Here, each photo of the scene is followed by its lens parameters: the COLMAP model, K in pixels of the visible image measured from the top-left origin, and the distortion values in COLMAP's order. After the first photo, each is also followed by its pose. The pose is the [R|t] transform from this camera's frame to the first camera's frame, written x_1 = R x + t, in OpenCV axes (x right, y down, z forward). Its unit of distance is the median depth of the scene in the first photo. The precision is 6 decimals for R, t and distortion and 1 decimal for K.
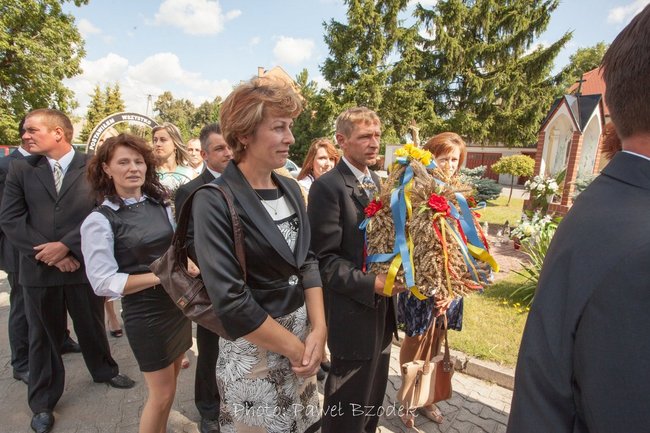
lens RADIAL K [[350.7, 0, 327.4], [0, 350.7, 216.0], [0, 0, 1]] dist [-0.046119, 0.011691]
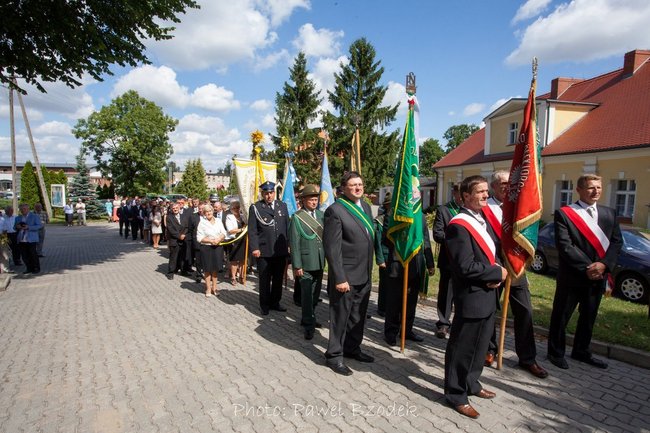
lens RADIAL K [[359.7, 0, 323.2], [0, 359.7, 220.9], [0, 0, 1]] dist [-0.057975, 0.029257]
pose [[0.954242, -0.011608, -0.298811, 0.888236], [-0.016464, 0.995691, -0.091258, 0.135697], [0.298583, 0.092002, 0.949939, -0.829384]]
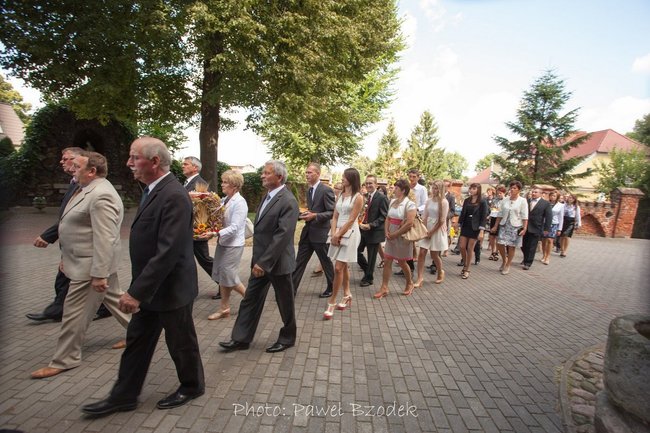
lens RADIAL K [[318.0, 0, 326.1], [0, 318.0, 222.7], [0, 0, 1]] dist [-0.059473, 0.022183]
pose [[0.859575, 0.065183, -0.506834, 1.301226], [-0.102224, 0.993717, -0.045568, 0.307002], [0.500680, 0.090980, 0.860838, -2.066757]]
